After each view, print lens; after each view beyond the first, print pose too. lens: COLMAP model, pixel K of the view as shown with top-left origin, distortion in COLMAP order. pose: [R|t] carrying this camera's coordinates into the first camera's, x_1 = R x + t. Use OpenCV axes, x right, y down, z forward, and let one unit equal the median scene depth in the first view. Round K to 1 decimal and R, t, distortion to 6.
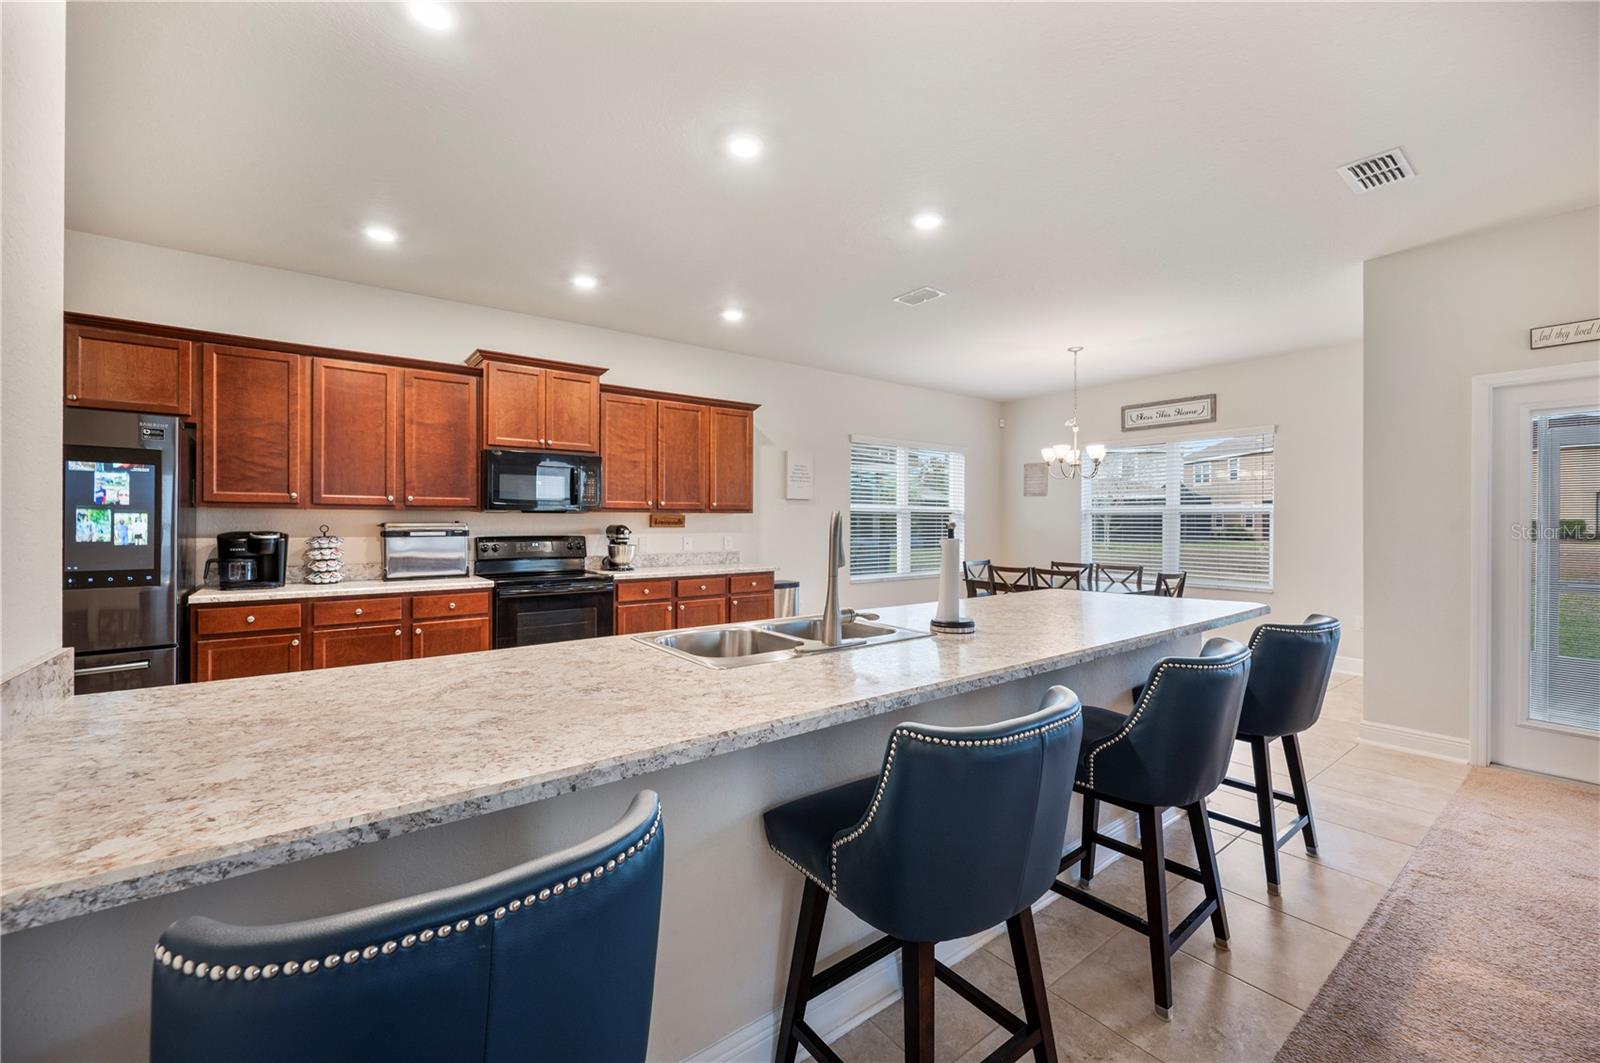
lens RADIAL K [[640.6, 0, 803.4], [0, 640.6, 523.4], [0, 0, 1]] dist [-0.000374, -0.000038]
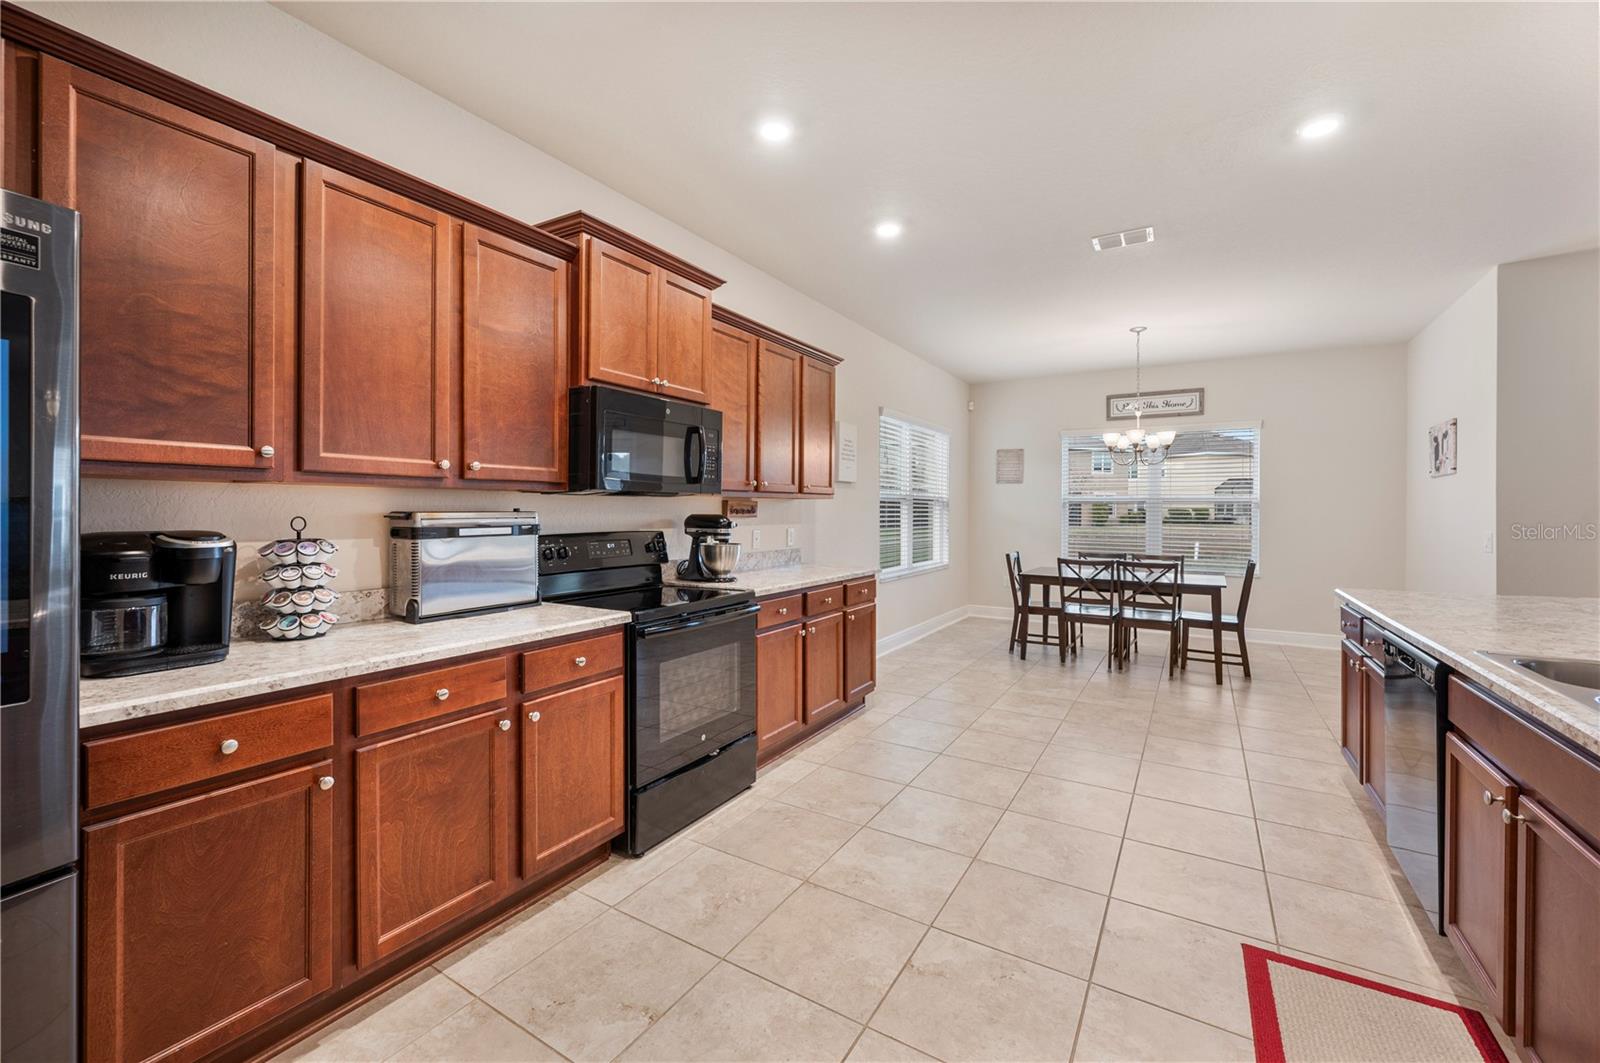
lens RADIAL K [[649.4, 0, 802.2], [0, 649.4, 509.9], [0, 0, 1]] dist [-0.000082, 0.000000]
pose [[0.933093, 0.002262, 0.359627, -0.523071], [-0.002115, 0.999997, -0.000803, -0.002325], [-0.359628, -0.000011, 0.933096, 0.373955]]
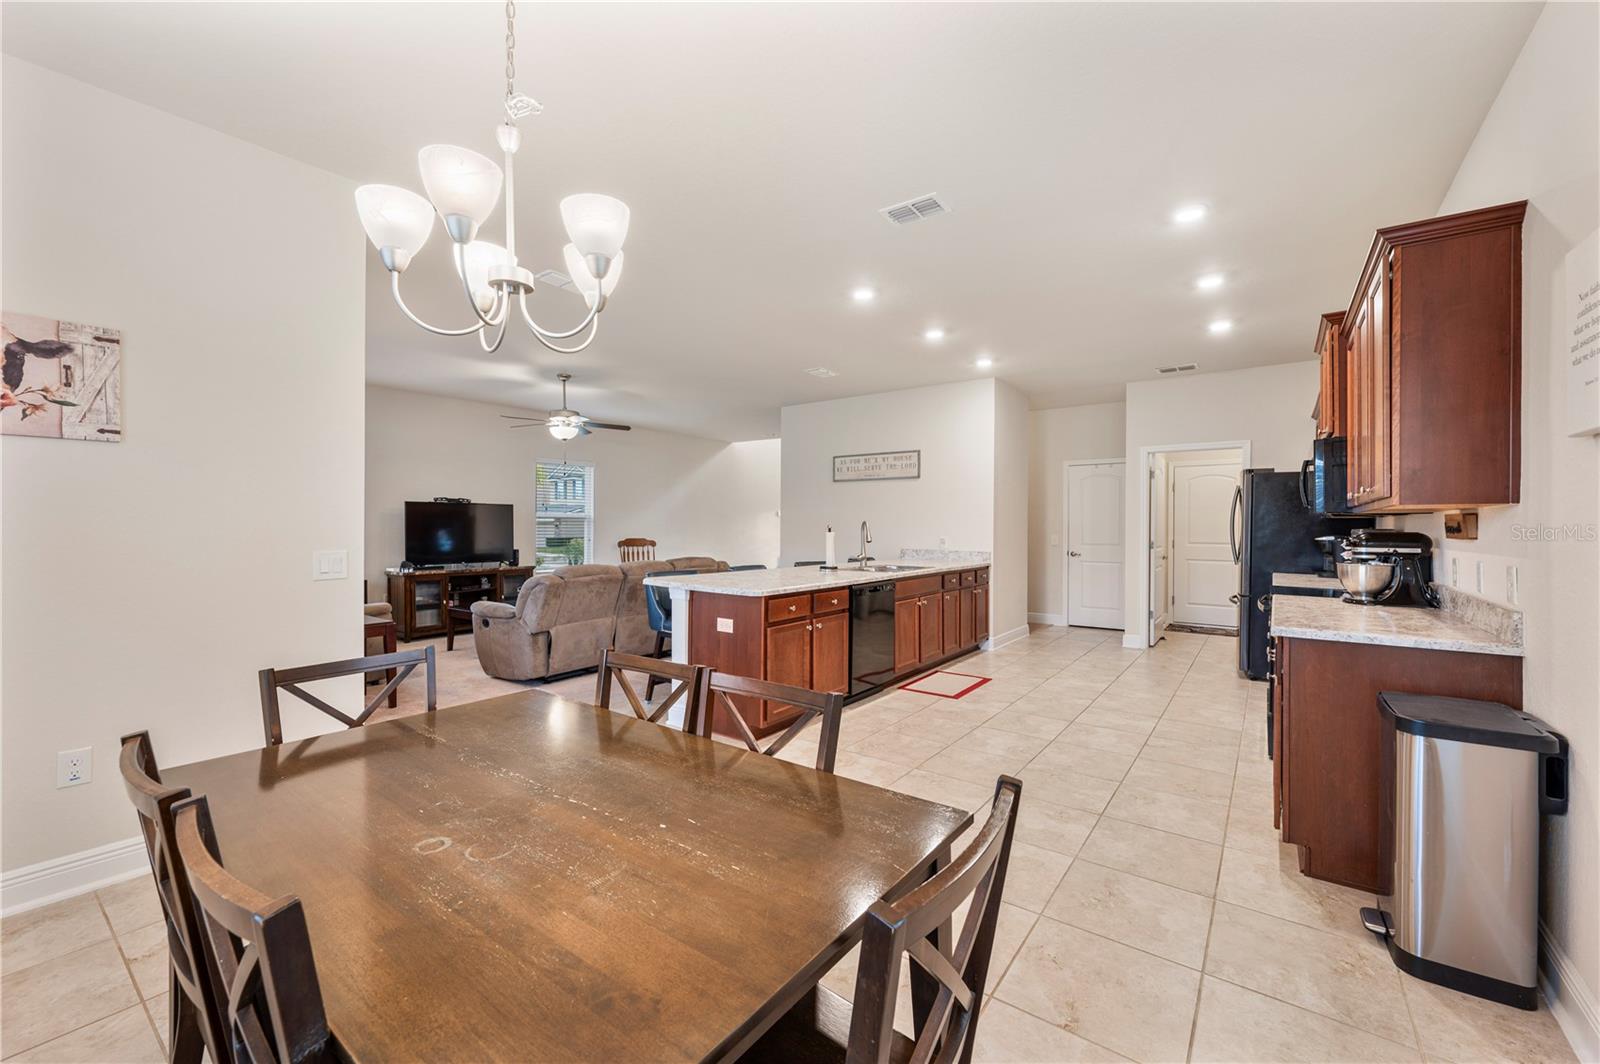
lens RADIAL K [[640.6, 0, 803.4], [0, 640.6, 523.9], [0, 0, 1]] dist [-0.000374, -0.000038]
pose [[-0.960186, -0.006817, -0.279278, 0.505693], [-0.006461, 0.999977, -0.002197, -0.000581], [0.279287, -0.000305, -0.960208, 1.691296]]
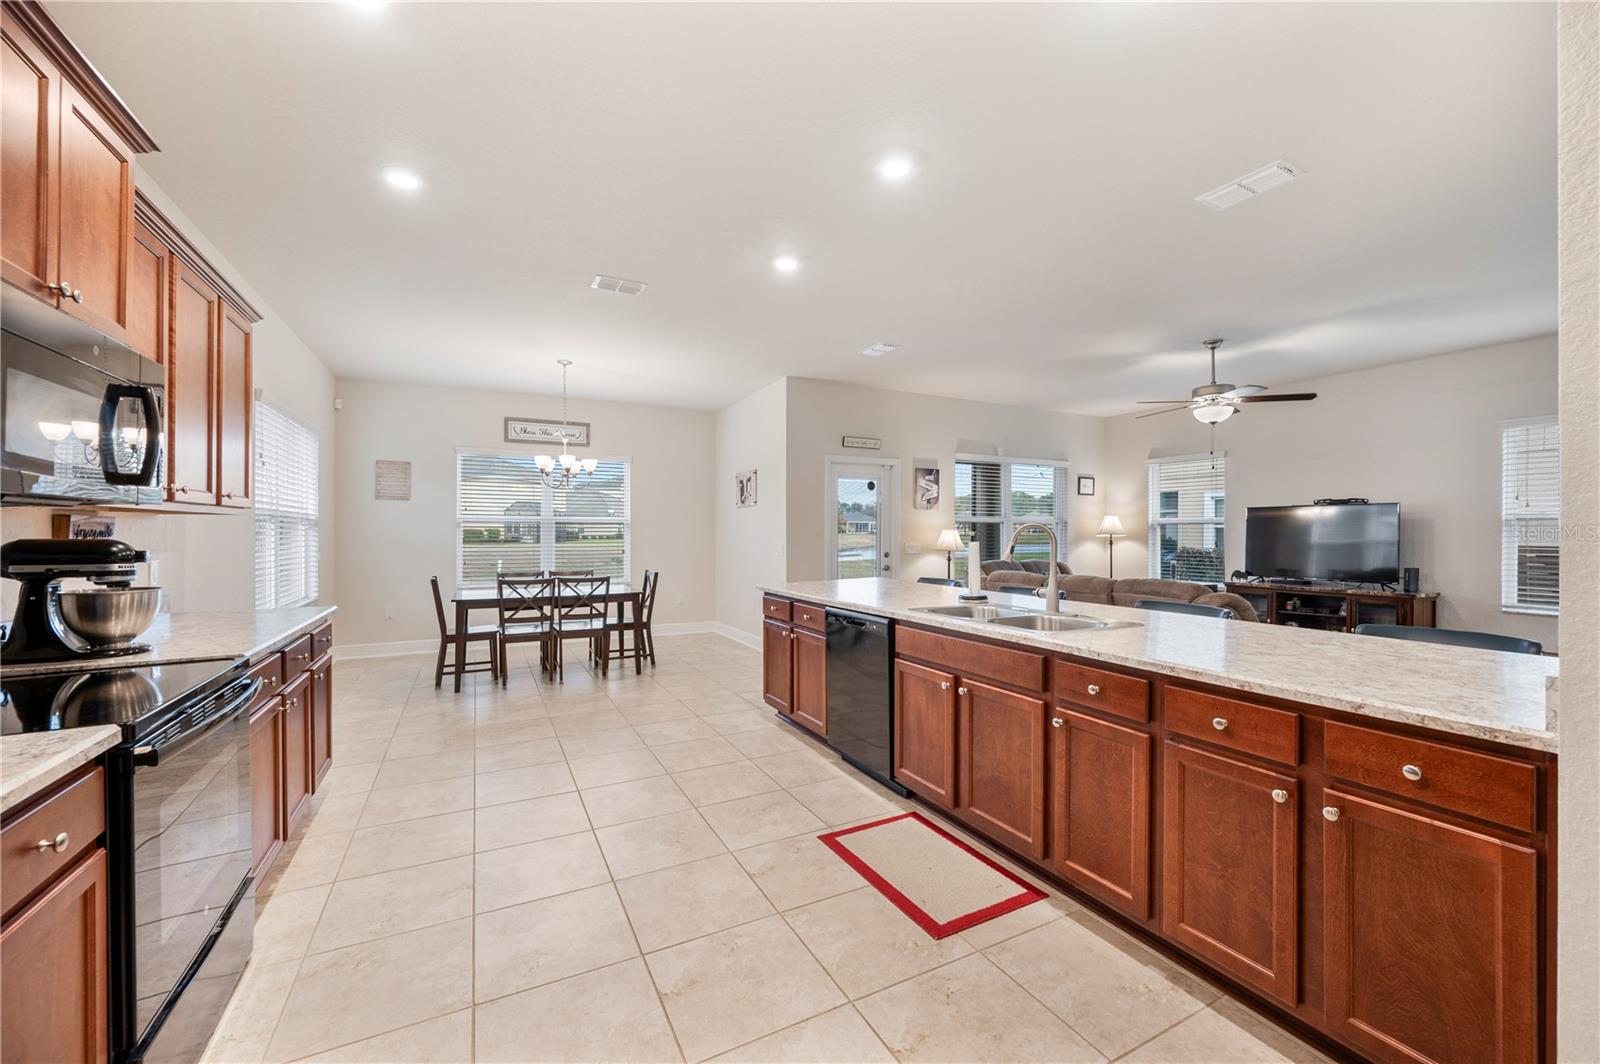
lens RADIAL K [[634.2, 0, 816.1], [0, 634.2, 533.1], [0, 0, 1]] dist [-0.009431, -0.000035]
pose [[0.162423, -0.004382, 0.986711, -0.689440], [0.001007, 0.999990, 0.004275, -0.003098], [-0.986721, 0.000299, 0.162426, 0.587435]]
